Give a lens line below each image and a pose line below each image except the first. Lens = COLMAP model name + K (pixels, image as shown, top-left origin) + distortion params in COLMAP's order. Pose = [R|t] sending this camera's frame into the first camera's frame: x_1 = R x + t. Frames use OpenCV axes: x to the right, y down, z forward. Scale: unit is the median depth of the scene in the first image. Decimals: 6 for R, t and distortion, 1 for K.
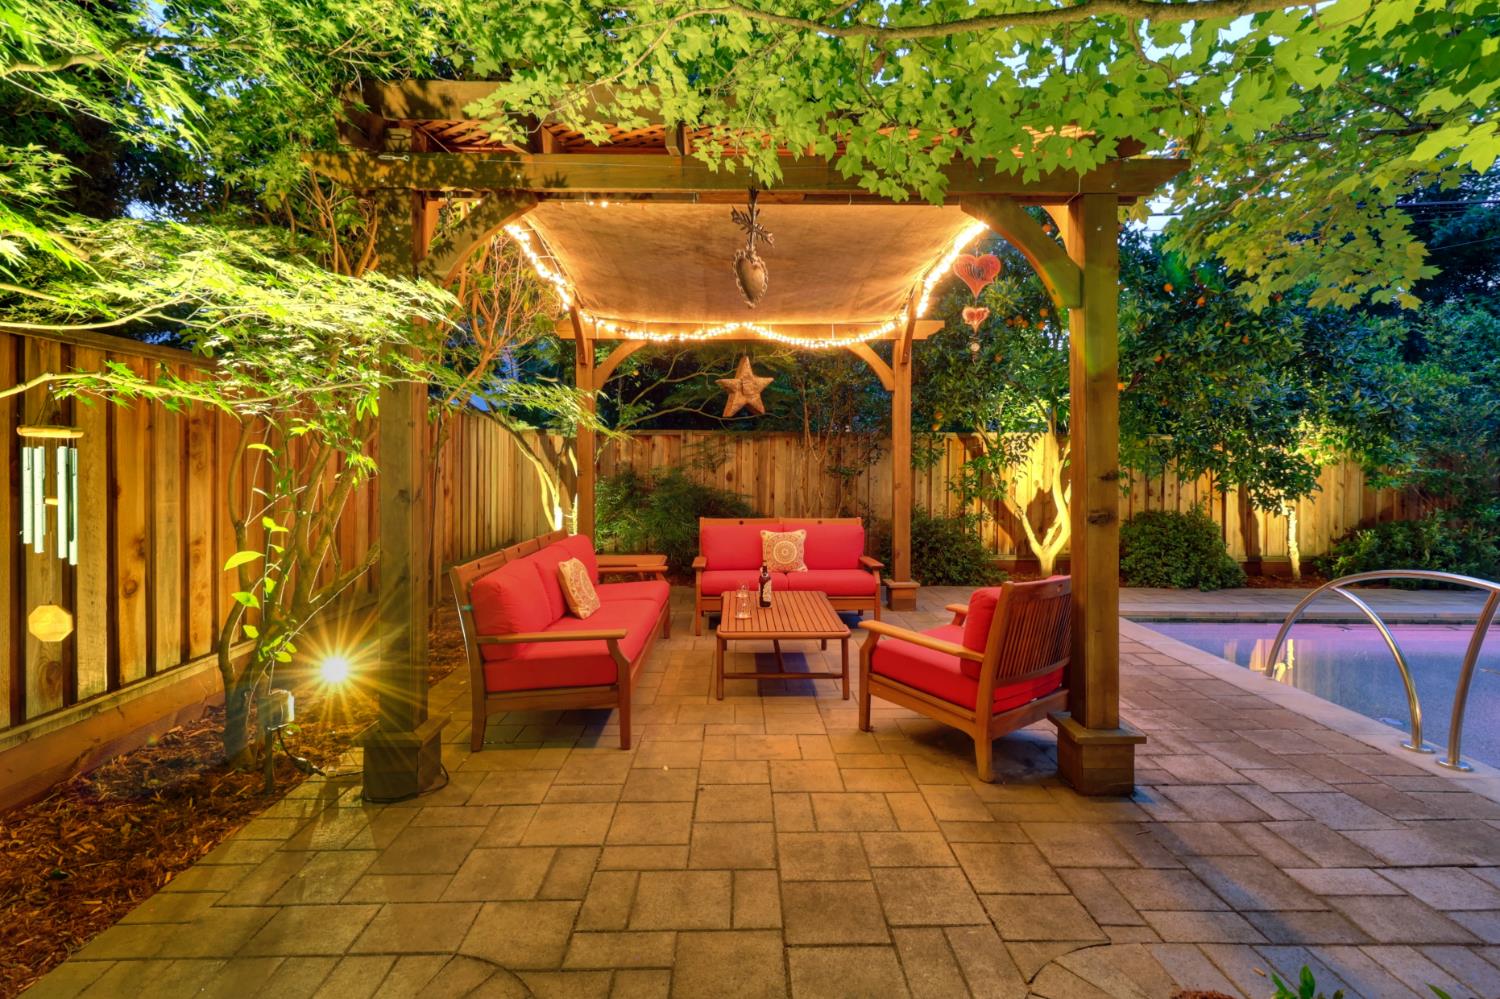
lens RADIAL K [[733.8, 0, 759.2], [0, 733.8, 463.0], [0, 0, 1]] dist [-0.002125, -0.000145]
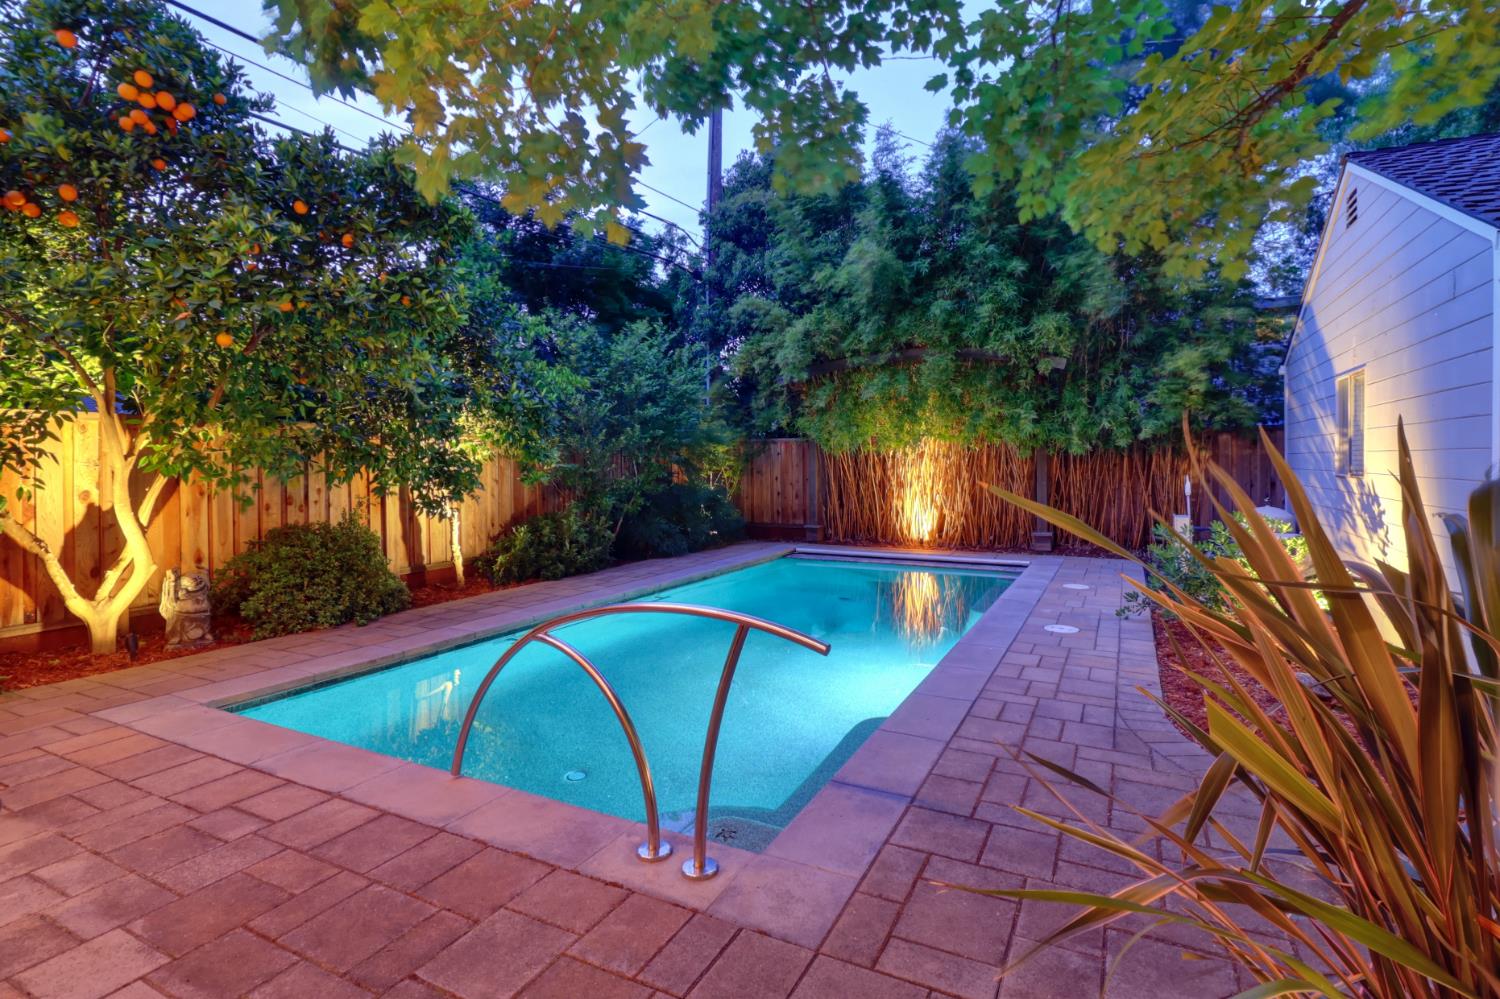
lens RADIAL K [[709.3, 0, 755.4], [0, 709.3, 475.8], [0, 0, 1]] dist [0.000410, -0.000063]
pose [[0.496313, -0.027424, 0.867711, 0.159433], [0.010386, 0.999617, 0.025653, 0.001979], [-0.868082, -0.003719, 0.496407, 0.255638]]
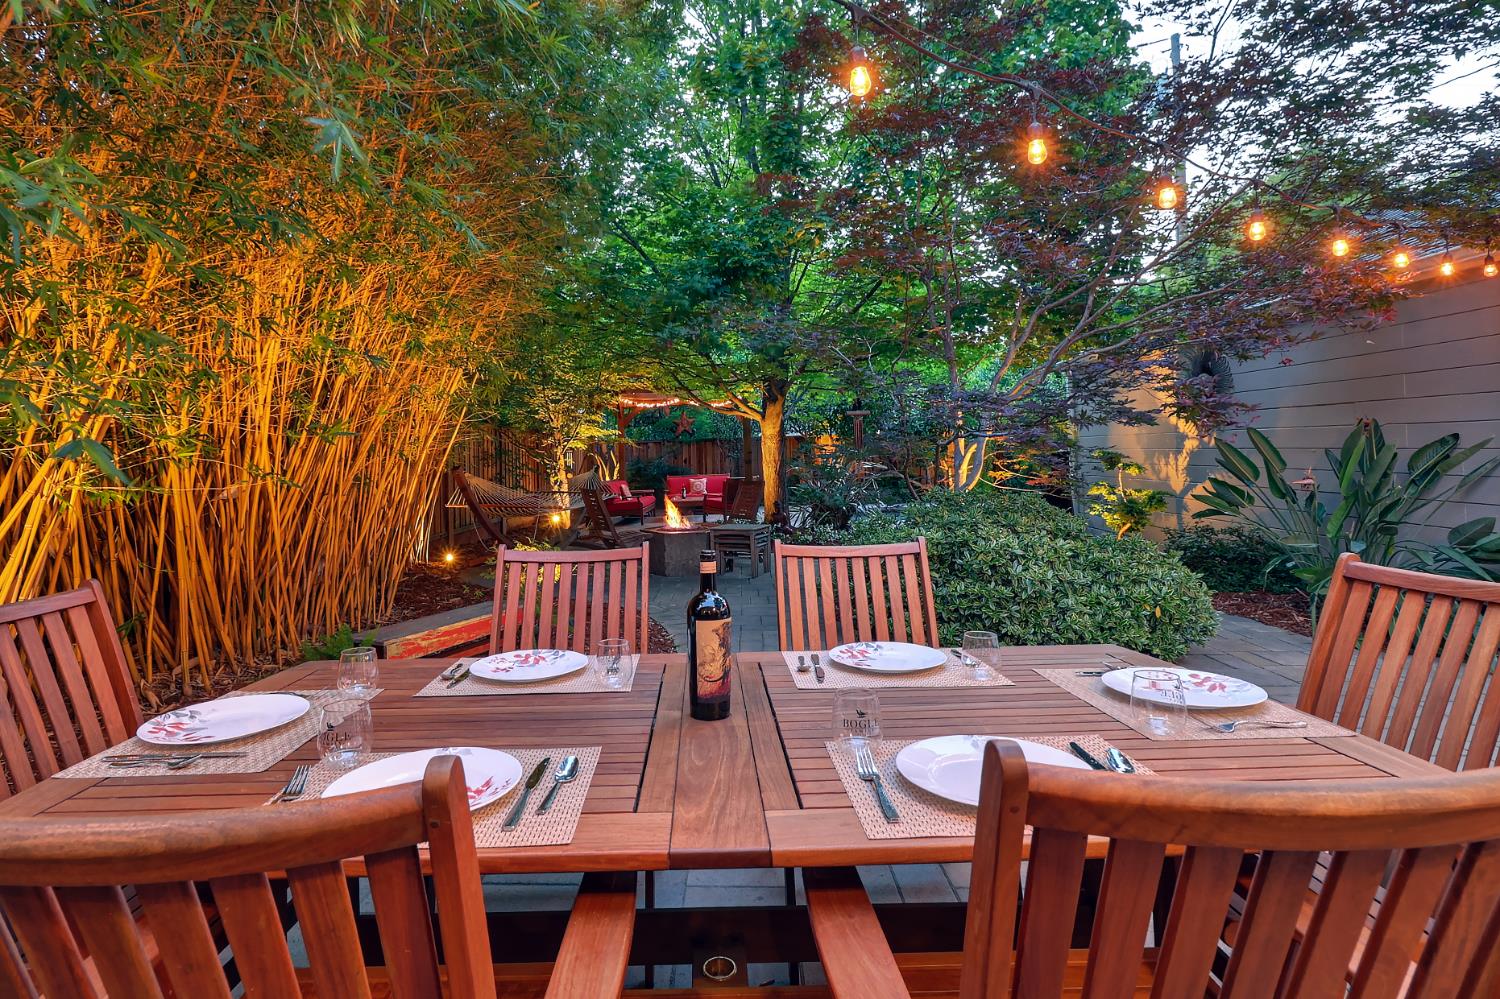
lens RADIAL K [[709.3, 0, 755.4], [0, 709.3, 475.8], [0, 0, 1]] dist [0.000410, -0.000063]
pose [[0.999508, -0.031297, -0.001801, 0.188638], [0.031332, 0.999207, 0.024577, 0.019314], [0.001030, -0.024621, 0.999696, -1.202631]]
